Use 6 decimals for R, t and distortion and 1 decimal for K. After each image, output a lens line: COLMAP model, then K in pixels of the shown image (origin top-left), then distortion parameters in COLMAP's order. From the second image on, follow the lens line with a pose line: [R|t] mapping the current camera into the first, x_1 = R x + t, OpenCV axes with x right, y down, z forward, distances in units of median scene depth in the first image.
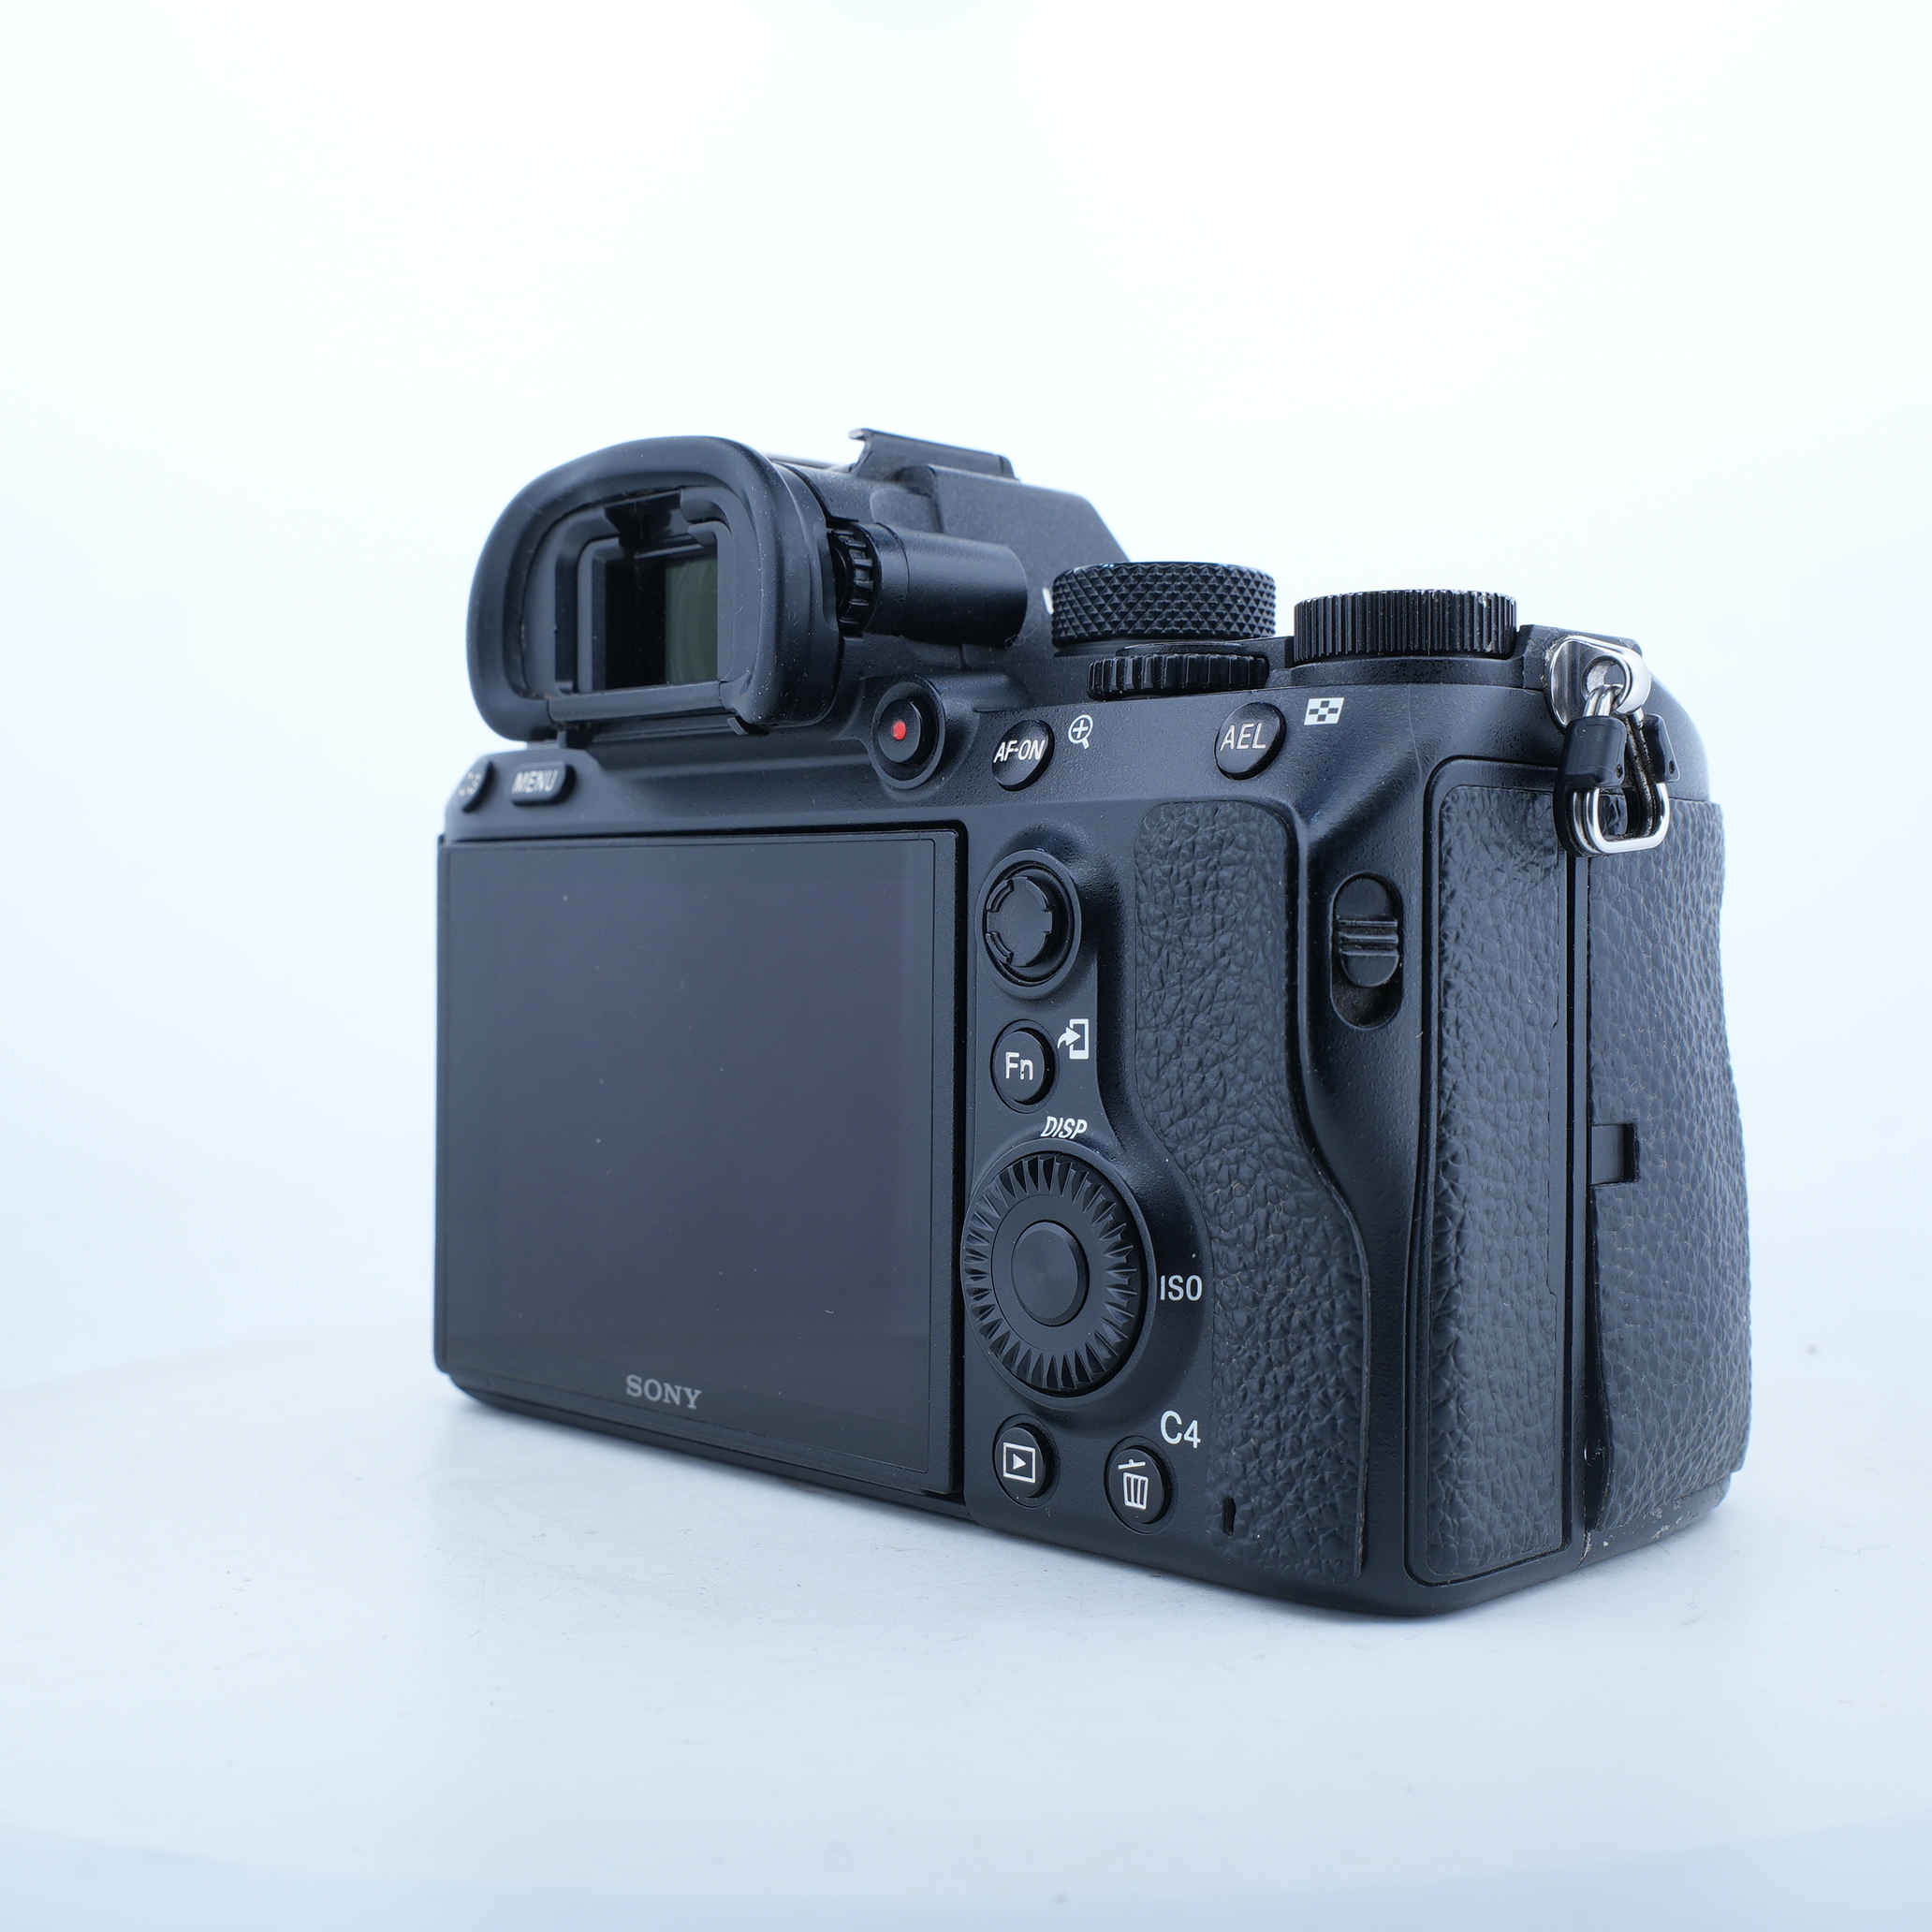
lens RADIAL K [[2465.6, 0, 966.0], [0, 2465.6, 966.0], [0, 0, 1]] dist [0.015565, -0.009901]
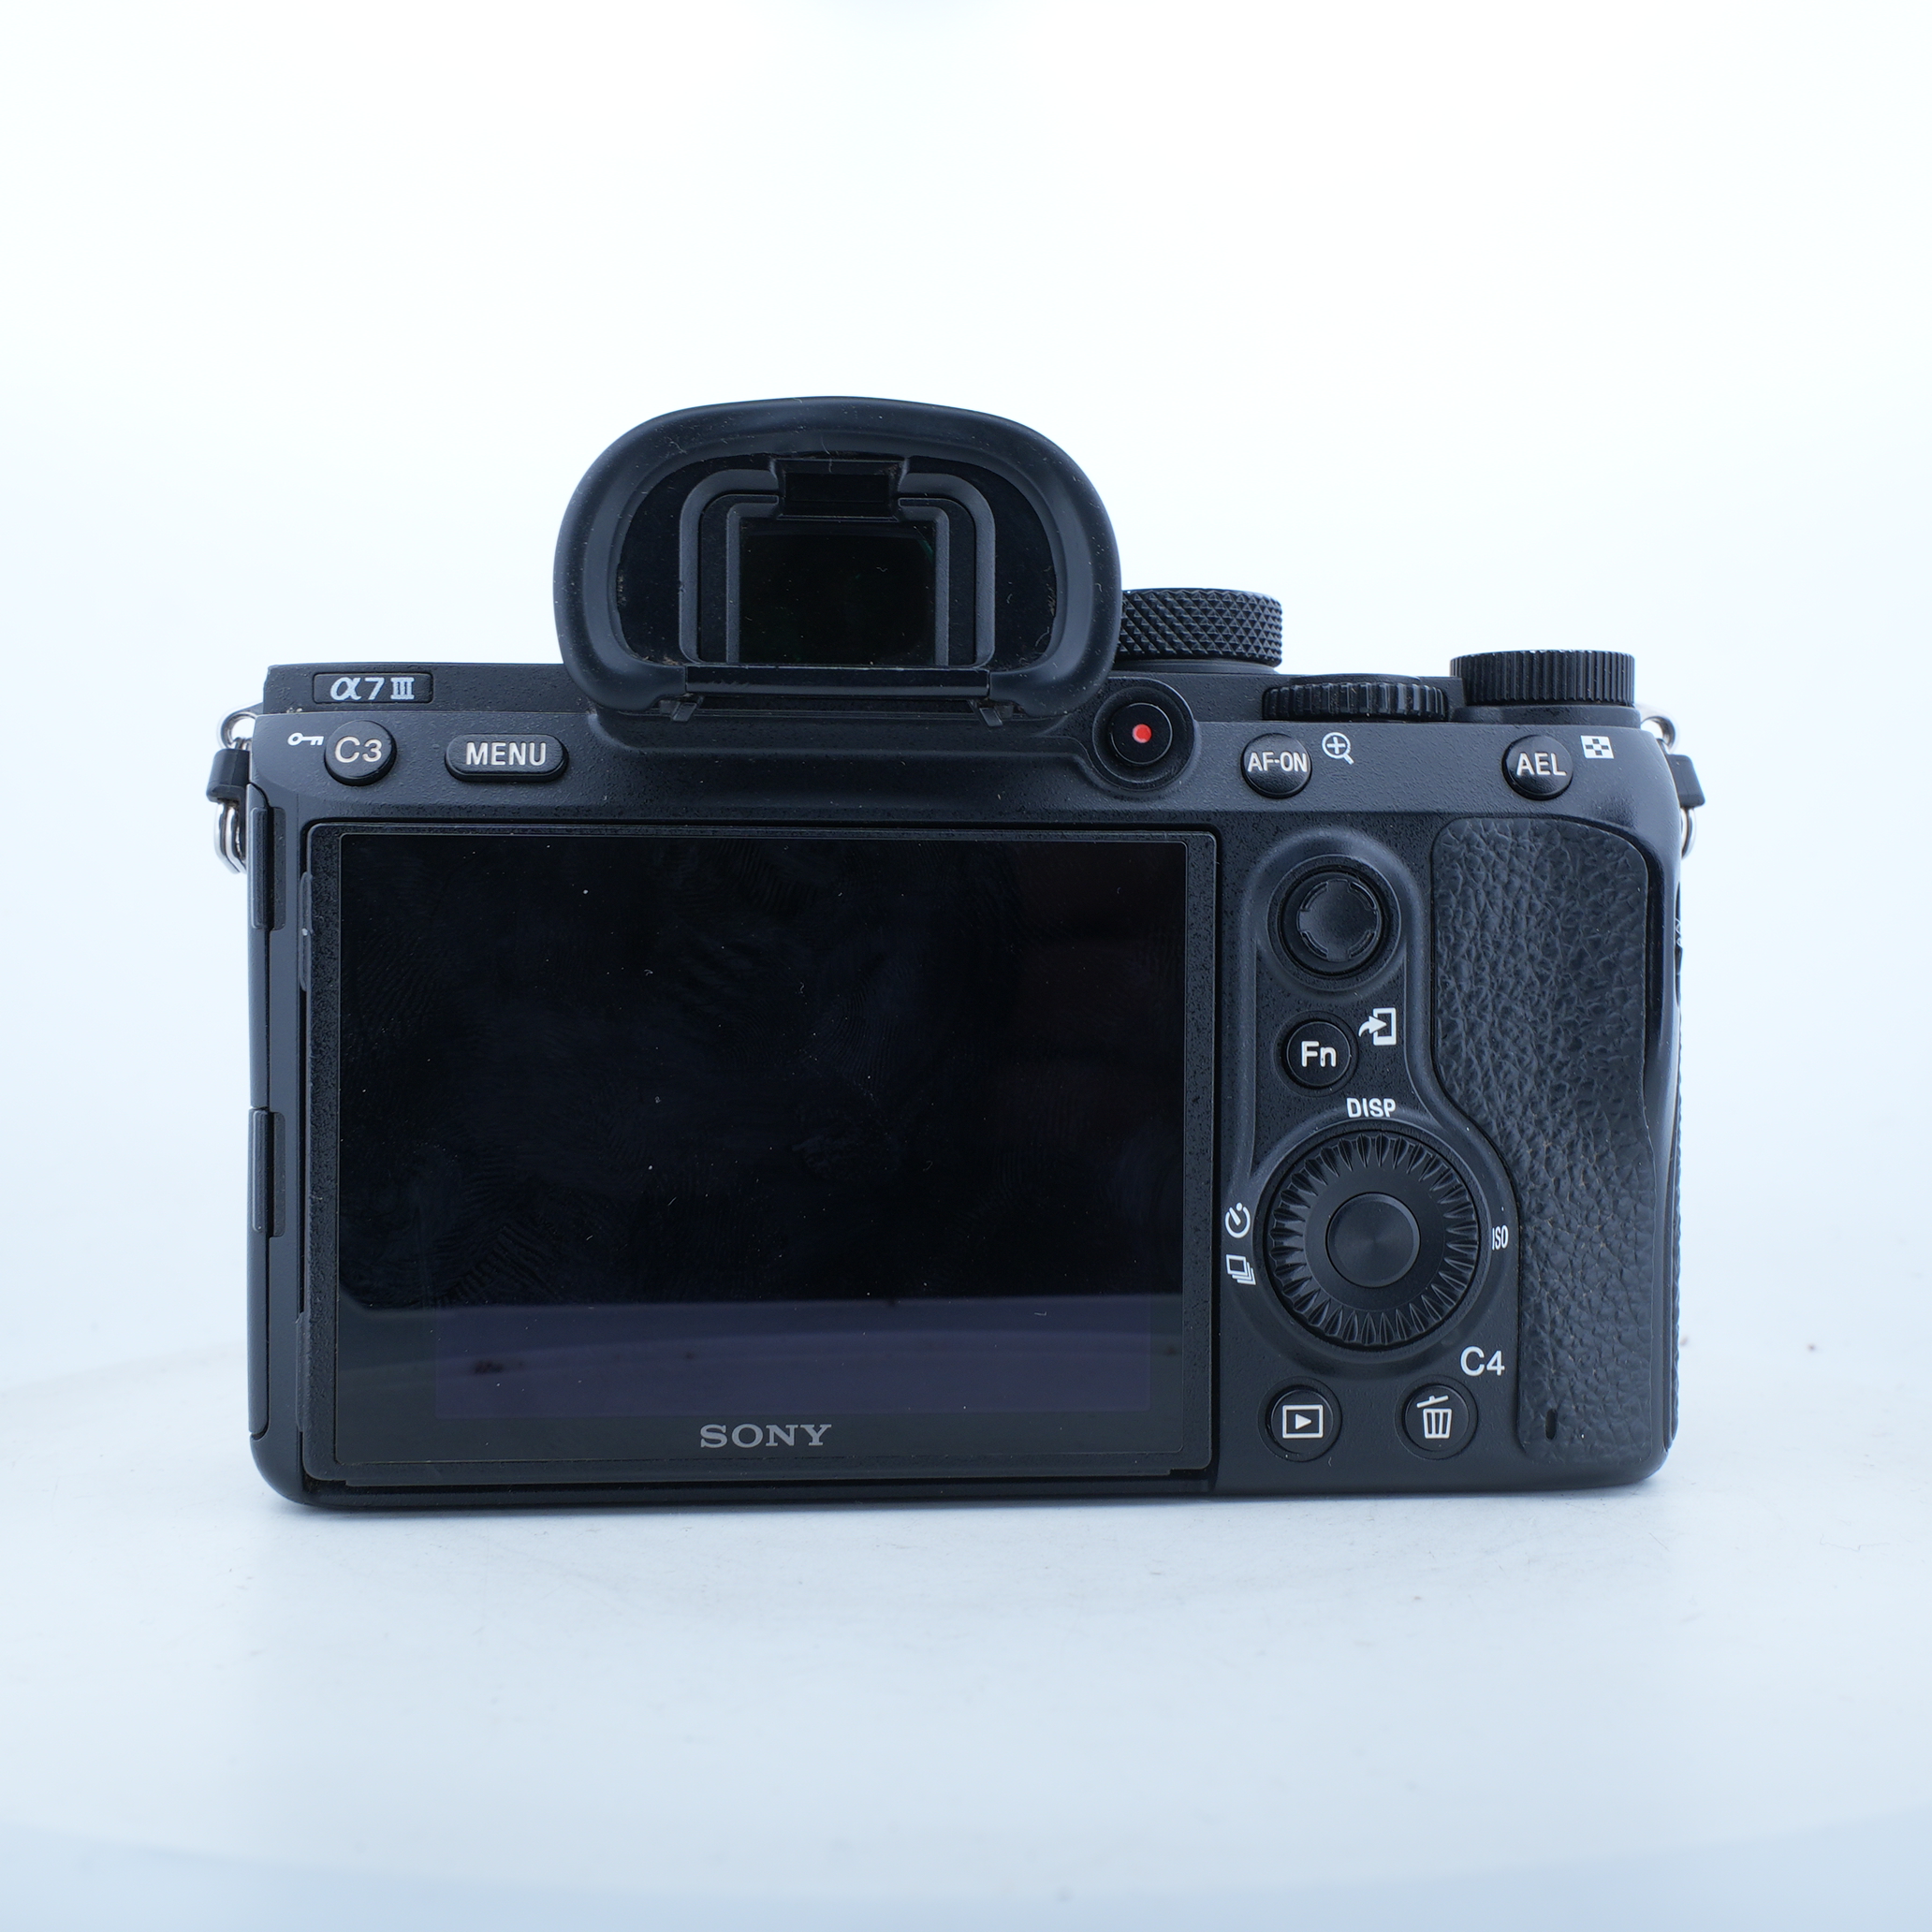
lens RADIAL K [[2465.6, 0, 966.0], [0, 2465.6, 966.0], [0, 0, 1]] dist [0.015565, -0.009901]
pose [[0.651592, -0.013733, 0.758445, -0.910502], [0.011416, 0.999900, 0.008297, -0.008942], [-0.758484, 0.003252, 0.651684, 0.416224]]
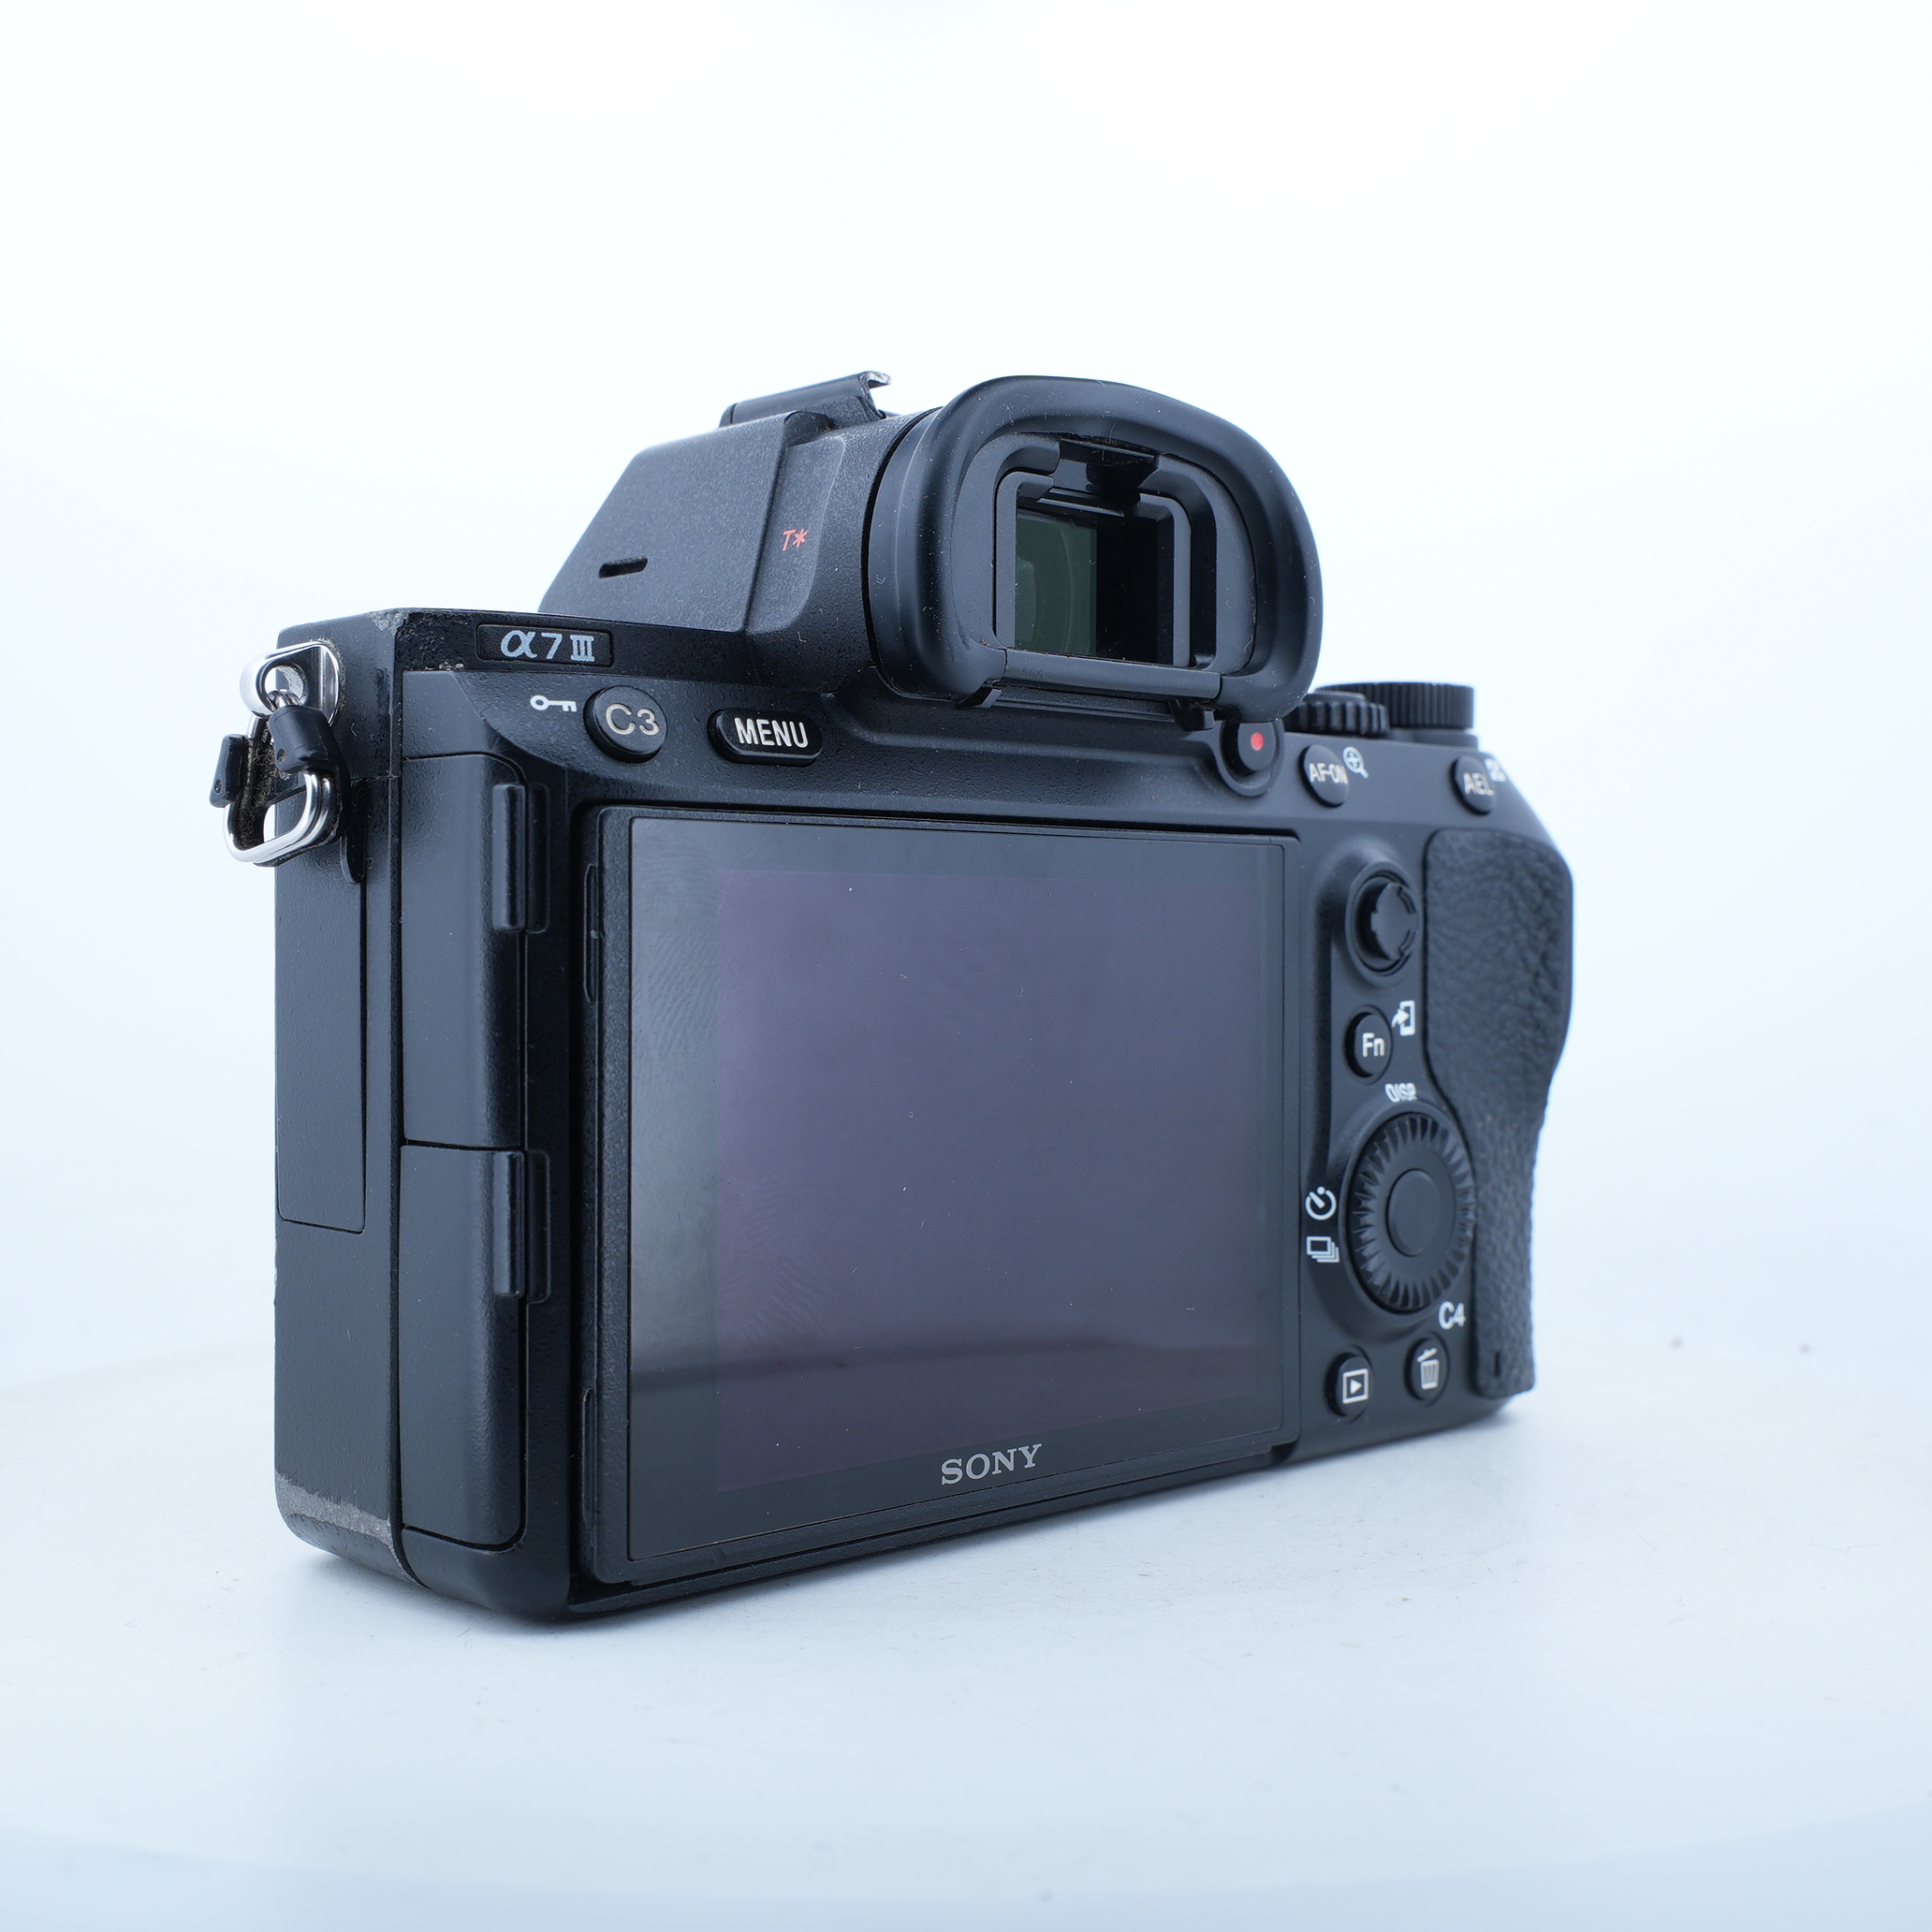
lens RADIAL K [[2524.3, 0, 966.0], [0, 2524.3, 966.0], [0, 0, 1]] dist [-0.018218, 0.036799]
pose [[0.039144, -0.017122, 0.999087, -1.197292], [0.014770, 0.999754, 0.016555, -0.019757], [-0.999124, 0.014109, 0.039388, 1.158797]]
